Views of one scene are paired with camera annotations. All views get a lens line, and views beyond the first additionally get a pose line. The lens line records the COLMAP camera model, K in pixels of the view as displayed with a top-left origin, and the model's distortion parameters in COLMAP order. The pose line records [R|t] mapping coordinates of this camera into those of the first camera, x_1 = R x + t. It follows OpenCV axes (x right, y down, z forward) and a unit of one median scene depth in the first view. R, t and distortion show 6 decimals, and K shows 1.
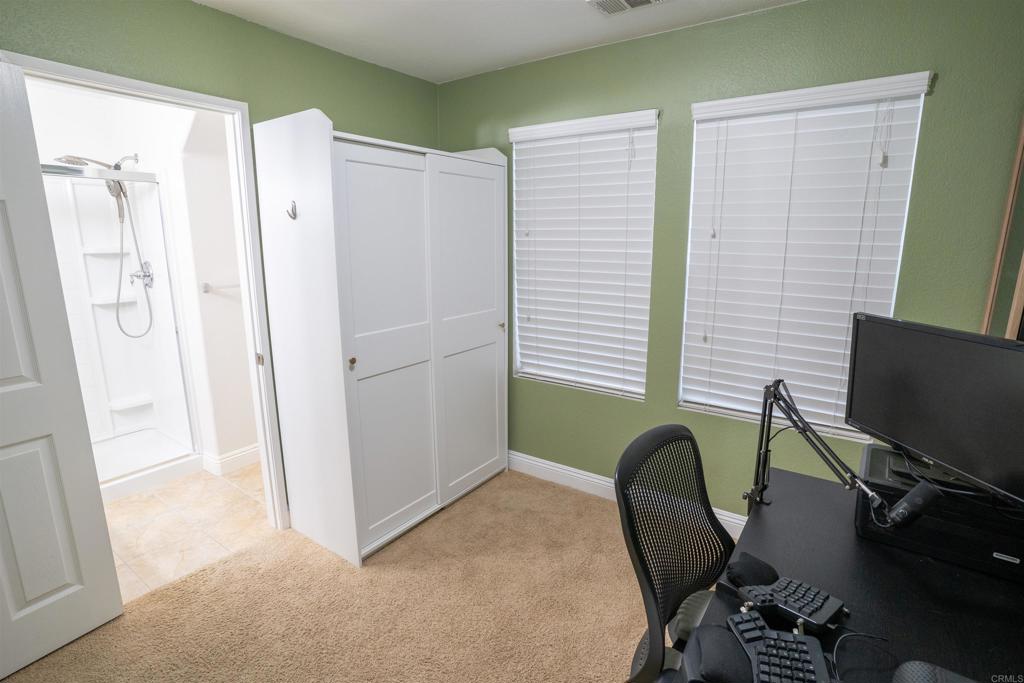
lens RADIAL K [[498.2, 0, 510.8], [0, 498.2, 339.2], [0, 0, 1]] dist [-0.031187, 0.000728]
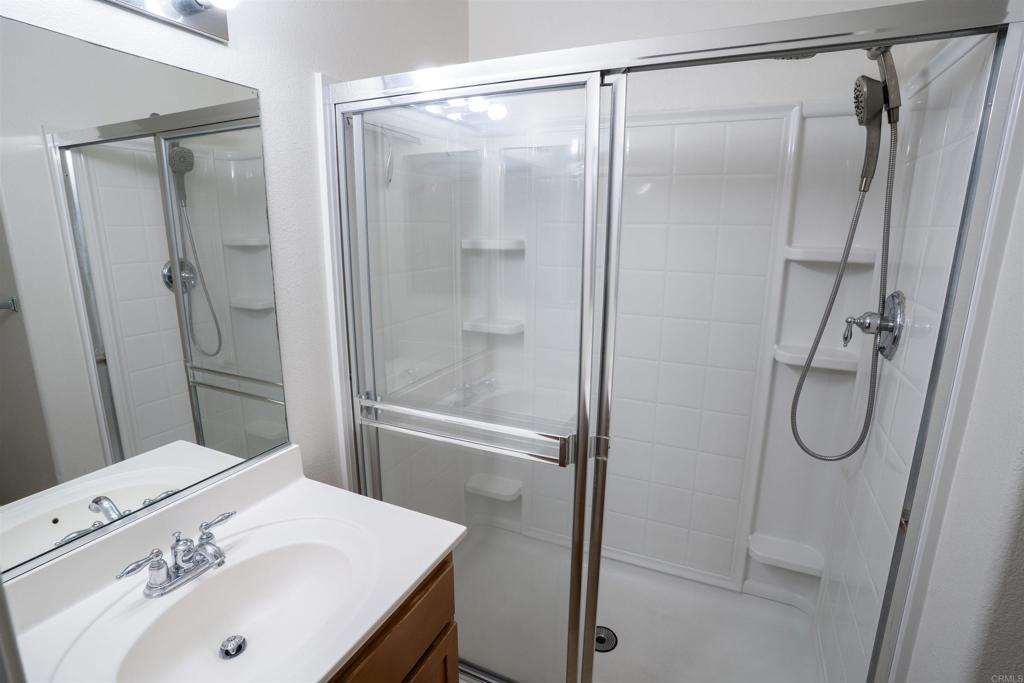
lens RADIAL K [[498.2, 0, 509.8], [0, 498.2, 343.0], [0, 0, 1]] dist [-0.031187, 0.000728]
pose [[0.189740, 0.214851, -0.958039, -0.200967], [-0.209670, 0.962122, 0.174242, -0.057925], [0.959186, 0.167811, 0.227600, 0.295237]]
